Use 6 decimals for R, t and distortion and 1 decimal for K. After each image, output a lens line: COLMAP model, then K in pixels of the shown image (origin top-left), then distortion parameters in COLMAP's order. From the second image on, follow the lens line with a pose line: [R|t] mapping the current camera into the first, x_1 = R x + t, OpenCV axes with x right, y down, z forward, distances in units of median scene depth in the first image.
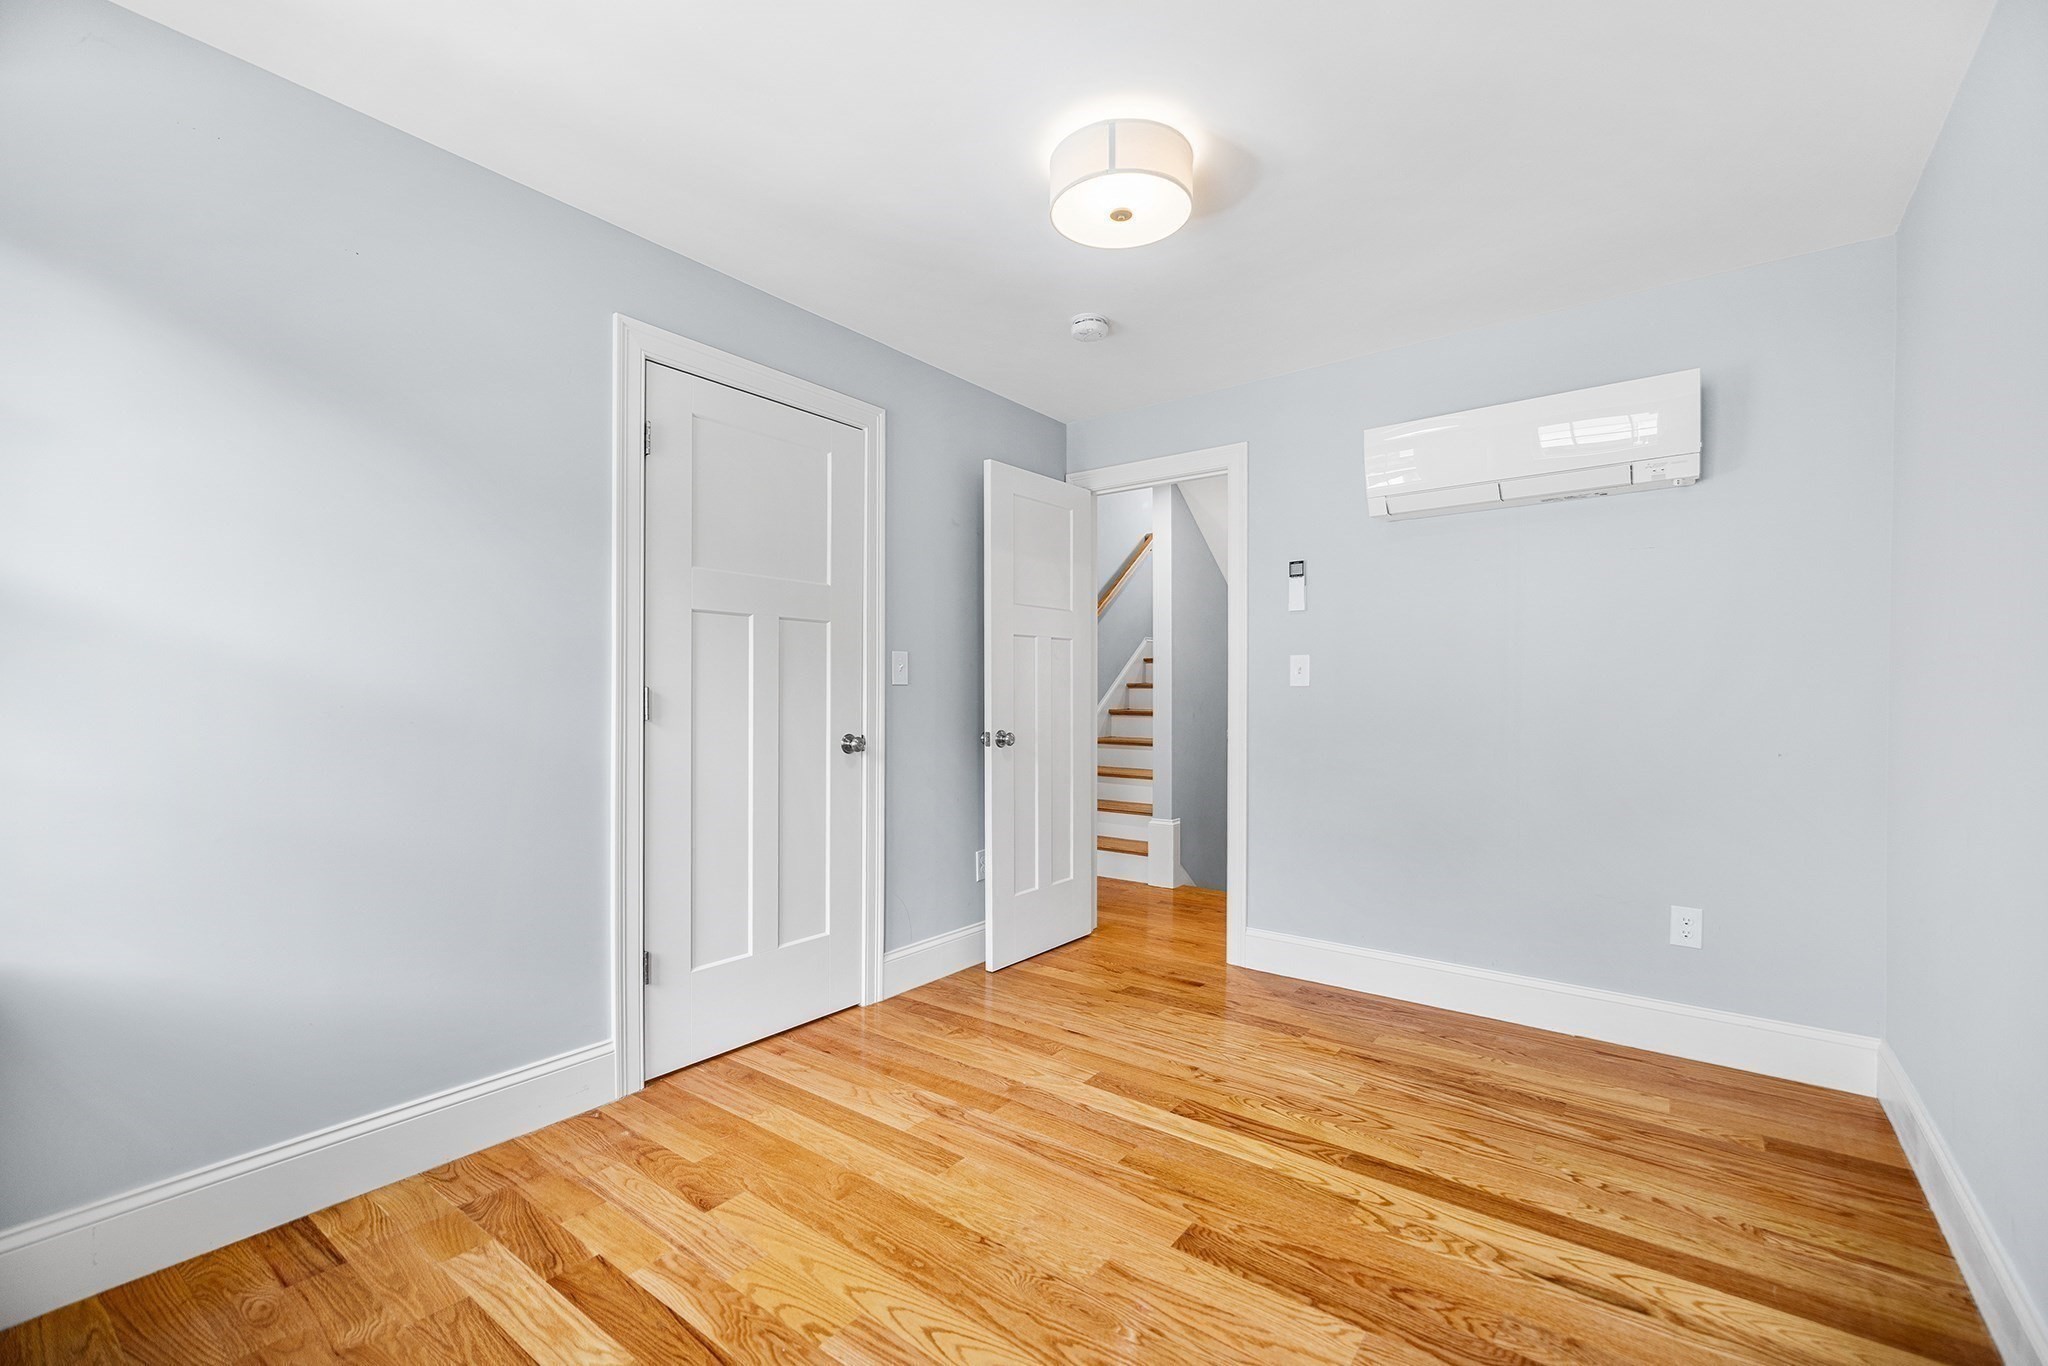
lens RADIAL K [[868.6, 0, 1017.5], [0, 868.6, 678.7], [0, 0, 1]] dist [0.000532, -0.000152]
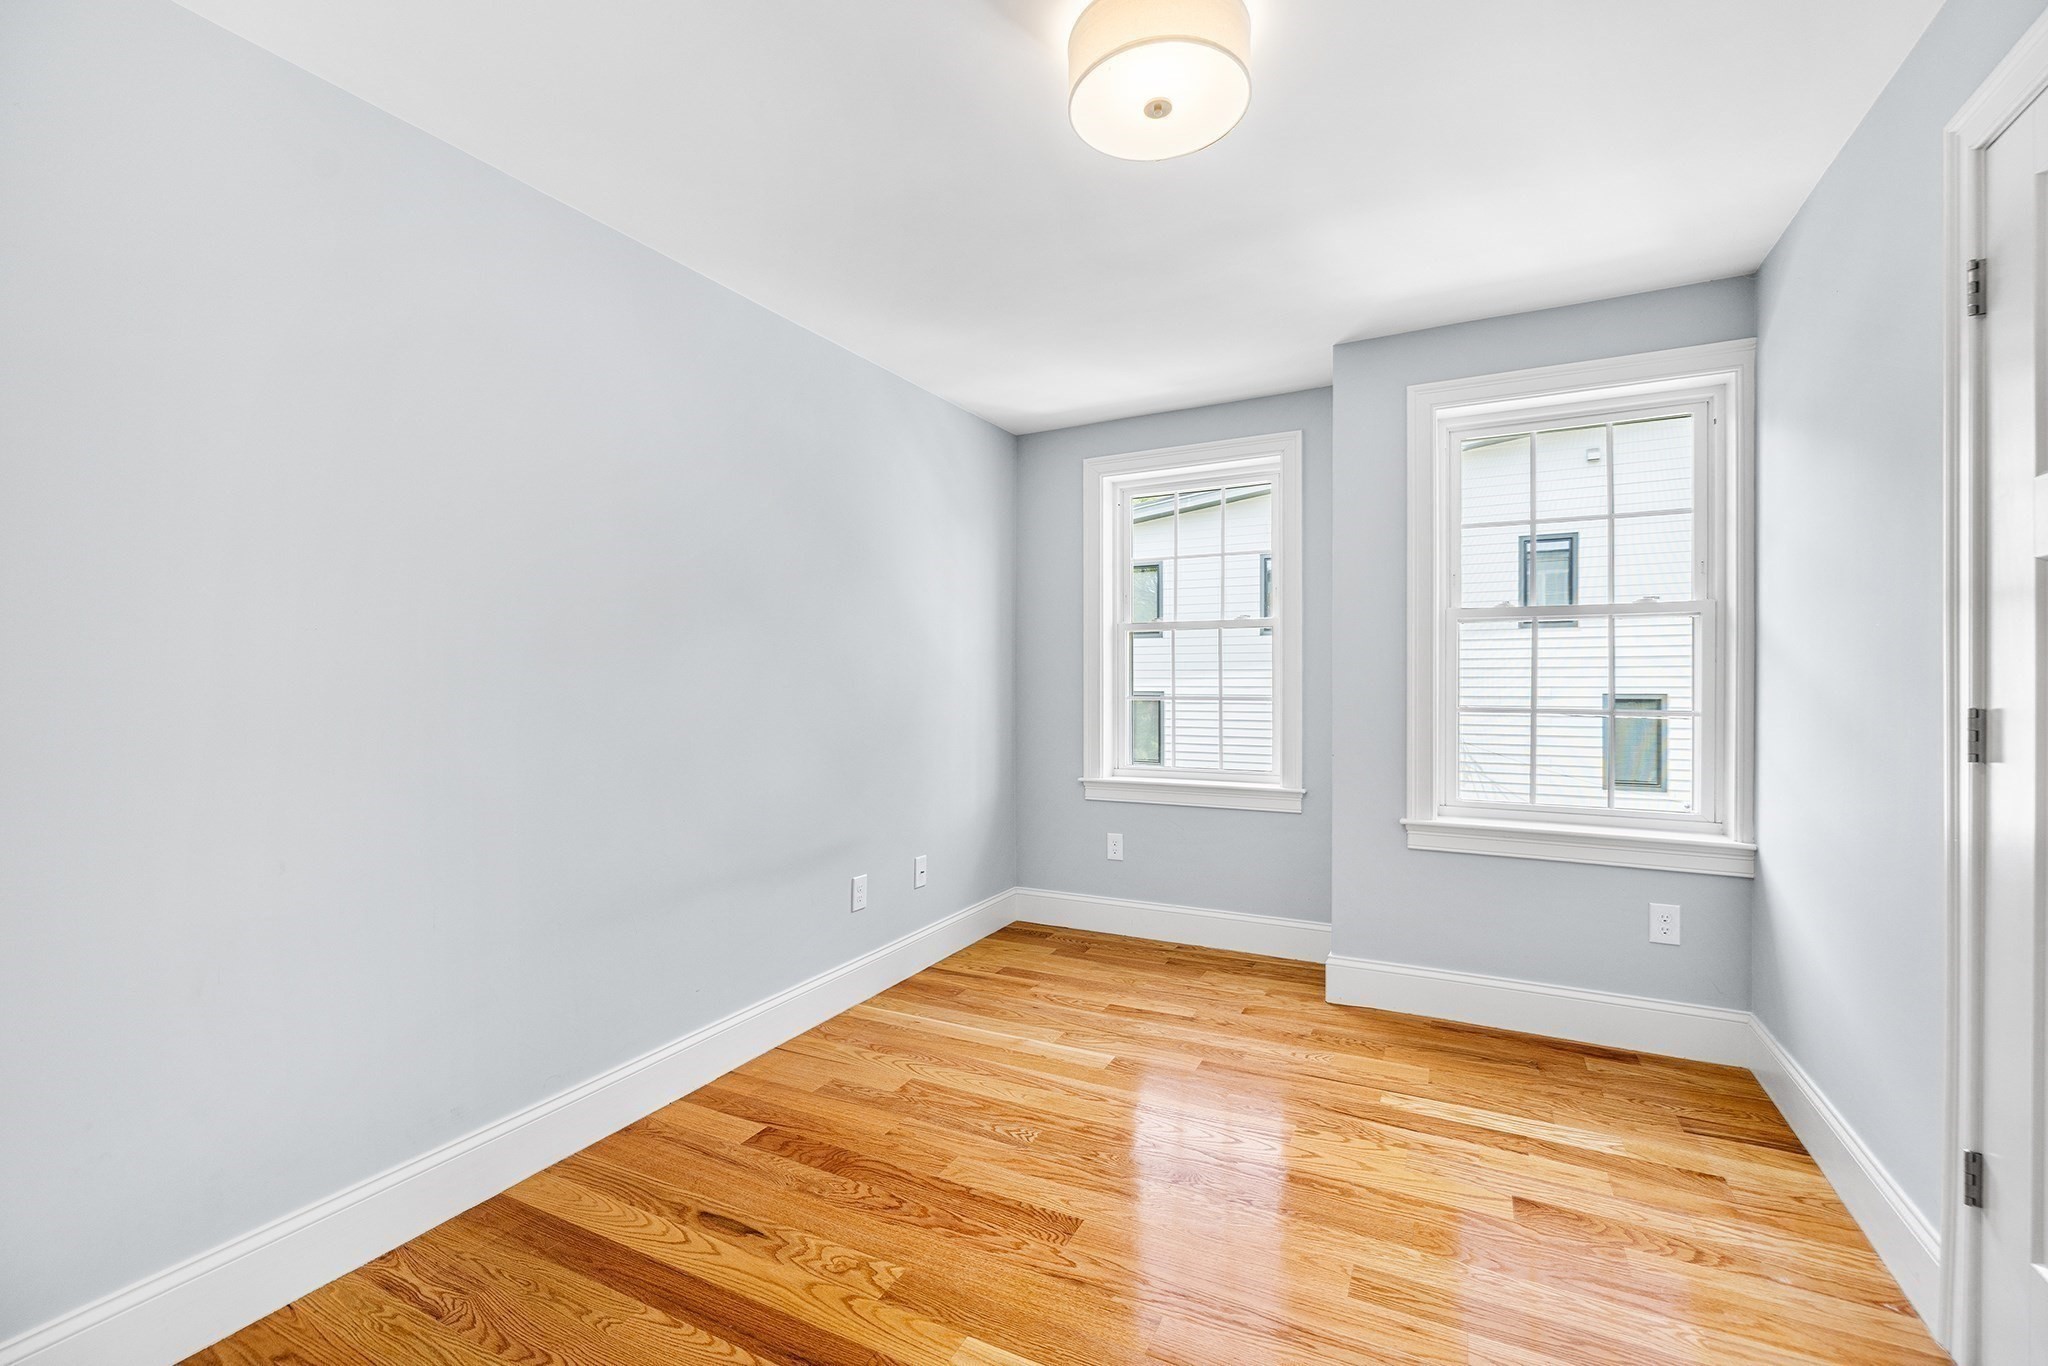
lens RADIAL K [[868.6, 0, 1017.5], [0, 868.6, 678.7], [0, 0, 1]] dist [0.000532, -0.000152]
pose [[-0.985243, 0.000505, -0.171163, 0.449342], [0.004451, 0.999733, -0.022670, 0.003059], [0.171106, -0.023098, -0.984982, 2.097995]]
